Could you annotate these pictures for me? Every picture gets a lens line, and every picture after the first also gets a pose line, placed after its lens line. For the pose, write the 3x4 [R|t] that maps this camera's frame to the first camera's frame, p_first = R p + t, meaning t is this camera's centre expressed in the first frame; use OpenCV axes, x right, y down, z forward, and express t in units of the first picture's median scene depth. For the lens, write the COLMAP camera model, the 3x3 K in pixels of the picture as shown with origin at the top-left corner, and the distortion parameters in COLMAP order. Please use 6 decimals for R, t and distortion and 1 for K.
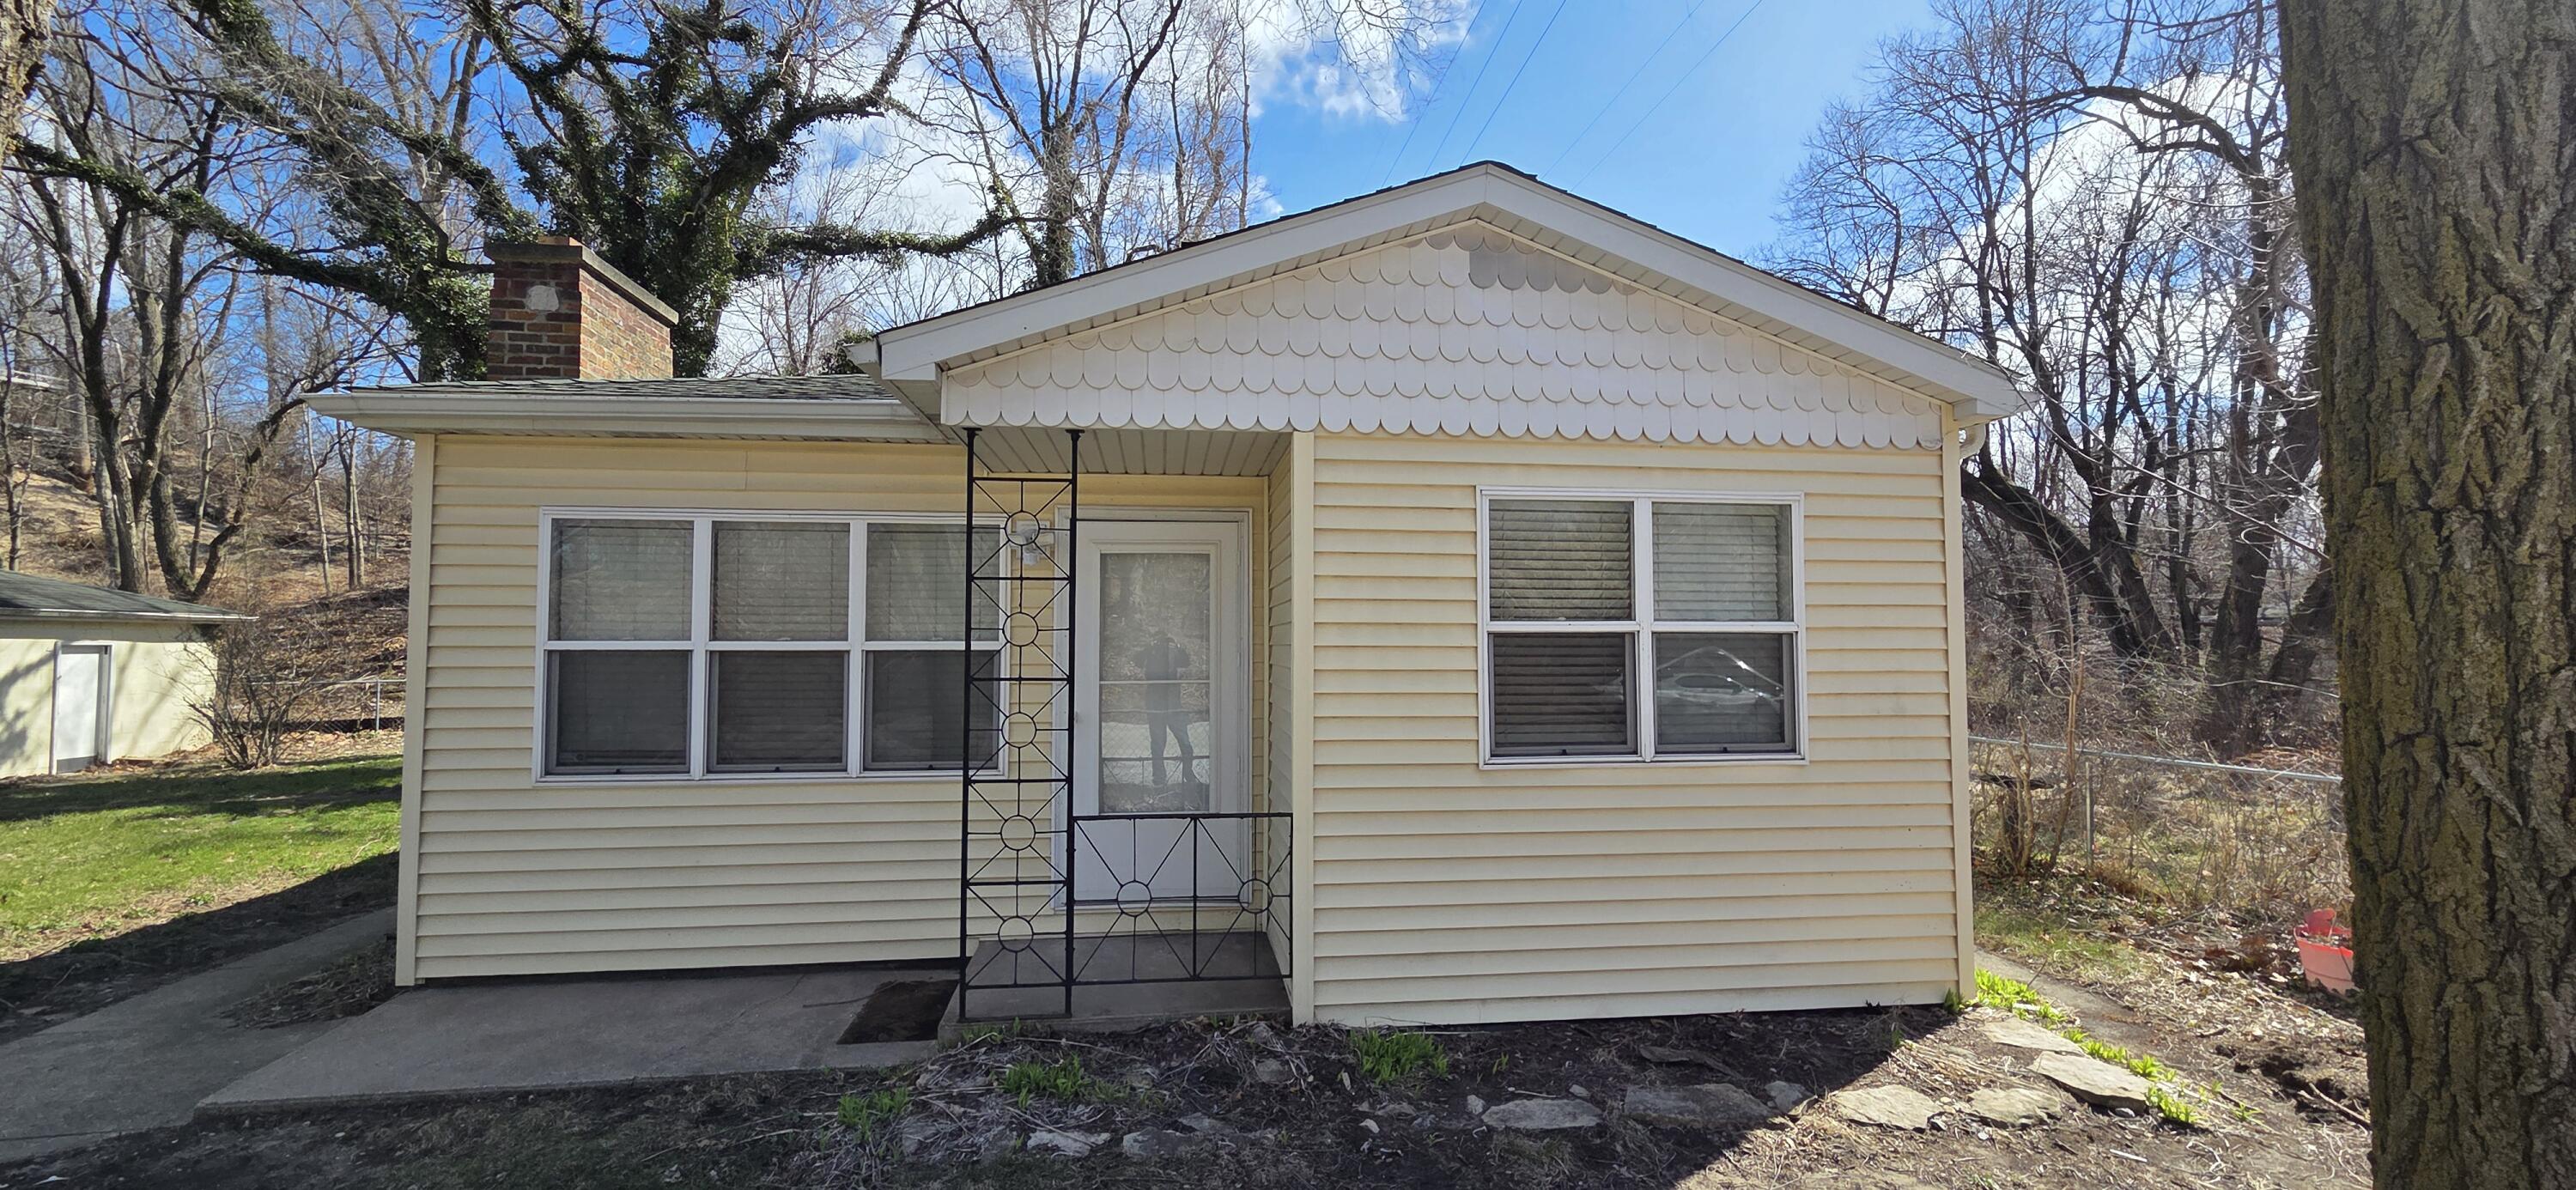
lens RADIAL K [[1061.5, 0, 1284.9], [0, 1061.5, 604.3], [0, 0, 1]] dist [0.000260, 0.000207]
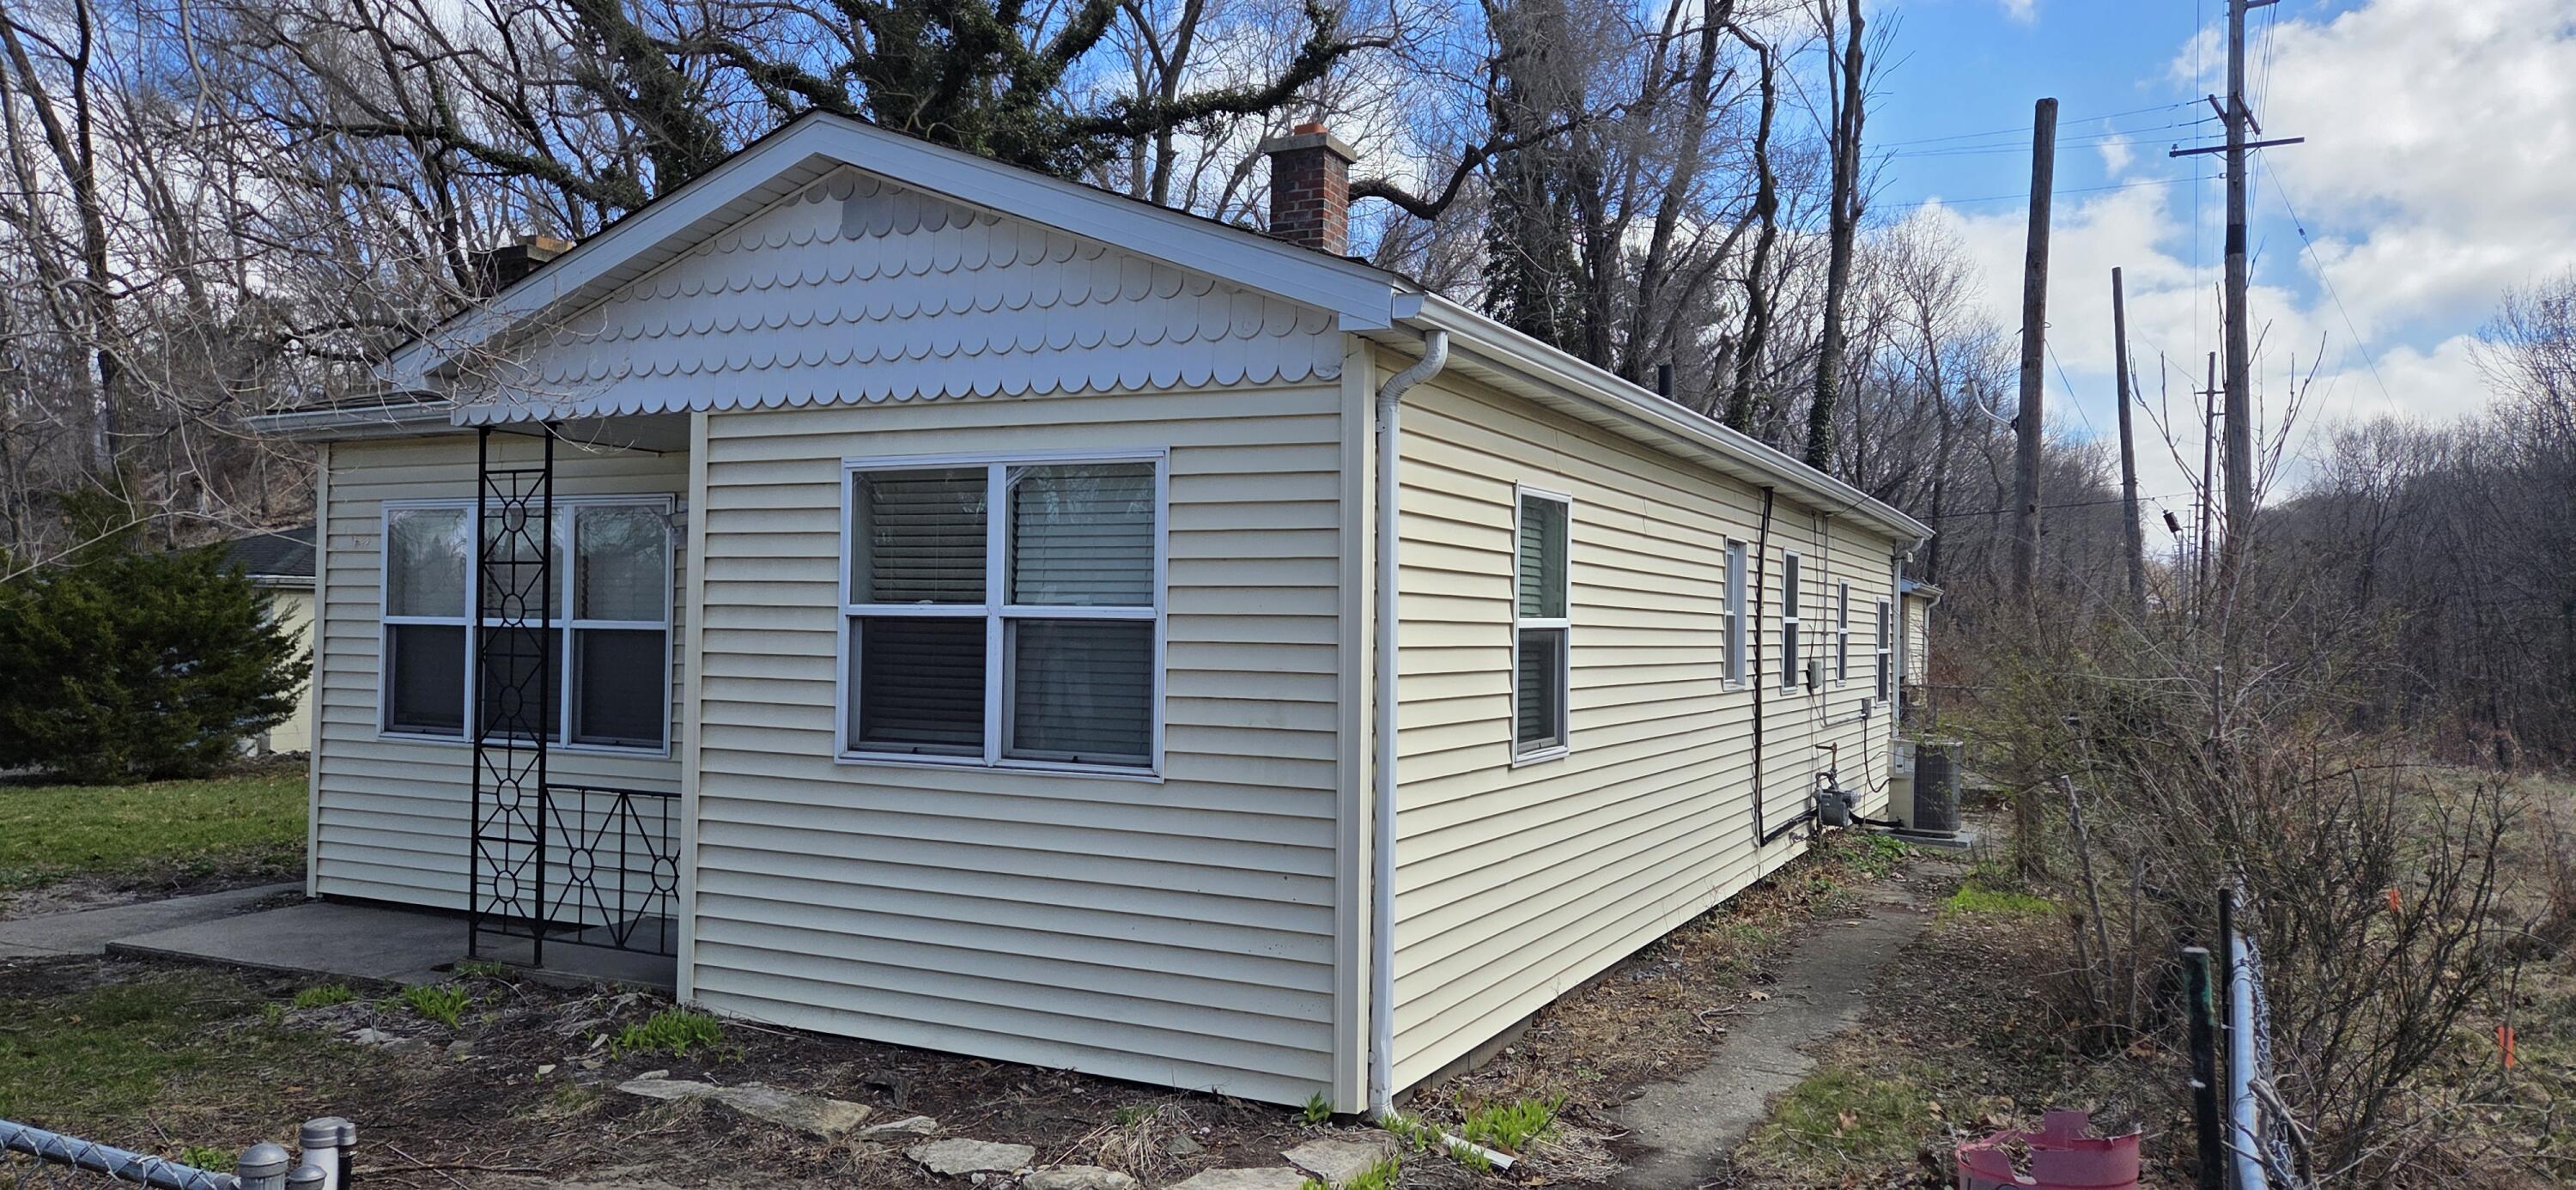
lens RADIAL K [[1697.0, 0, 1287.6], [0, 1697.0, 582.2], [0, 0, 1]] dist [0.057573, -0.037689]
pose [[0.834034, -0.001793, -0.551710, 1.280393], [0.015071, 0.999696, 0.019534, -0.025899], [0.551508, -0.024606, 0.833807, -0.024685]]
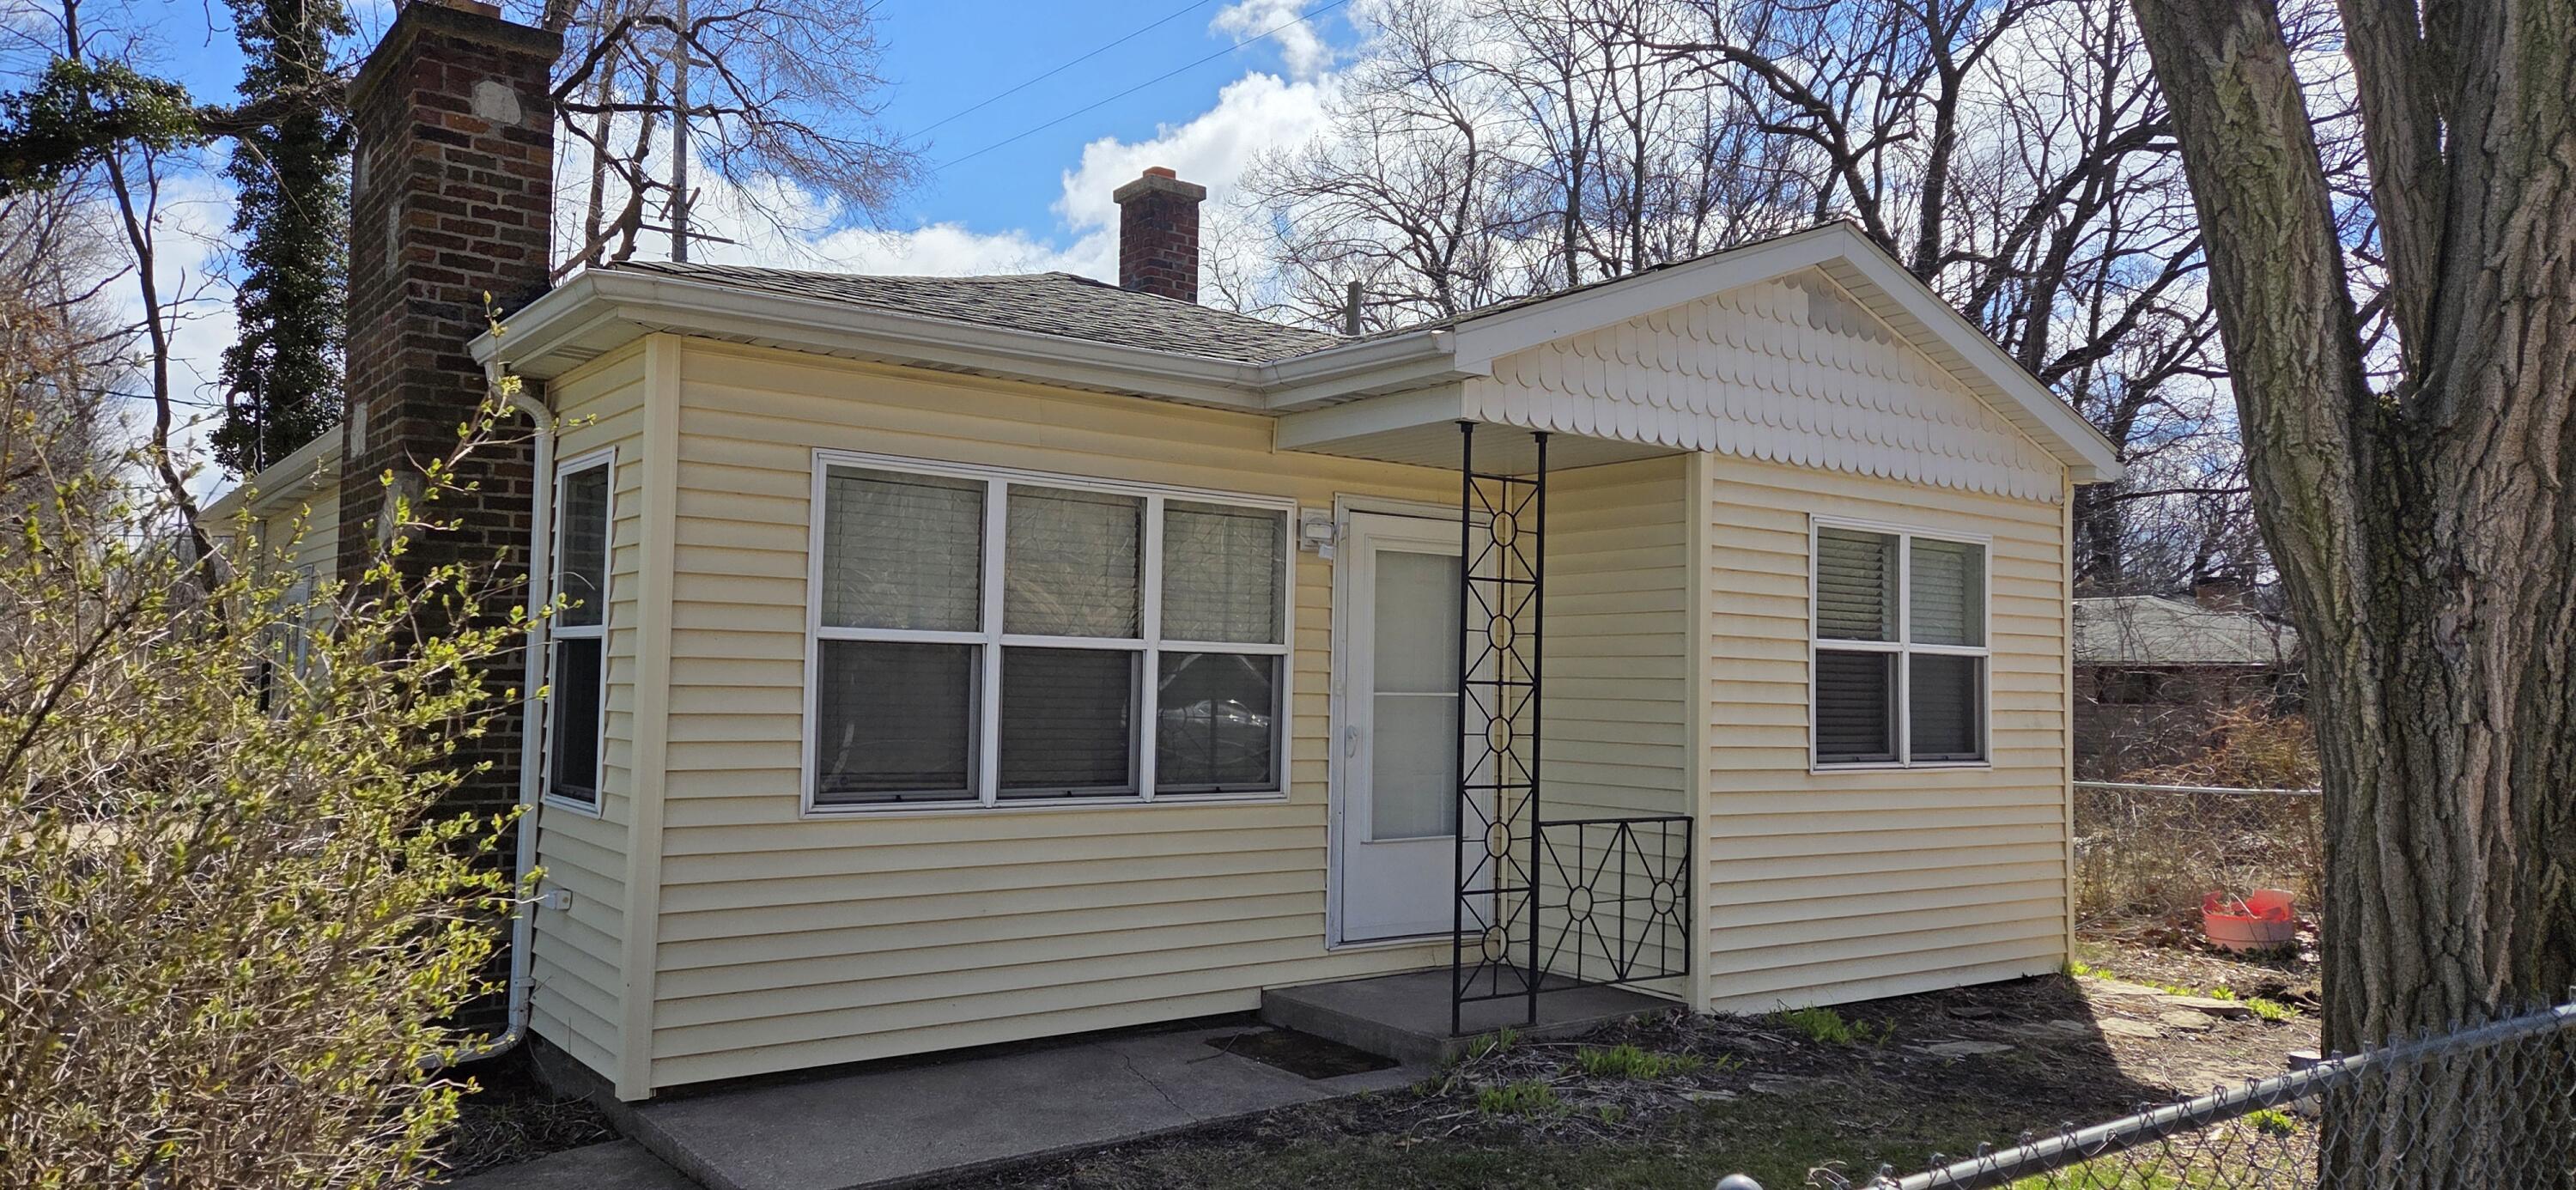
lens RADIAL K [[1697.0, 0, 1265.4], [0, 1697.0, 610.3], [0, 0, 1]] dist [0.057573, -0.037689]
pose [[0.868725, 0.038002, 0.493834, -1.120678], [-0.039289, 0.999198, -0.007775, 0.021651], [-0.493734, -0.012649, 0.869521, -0.231262]]
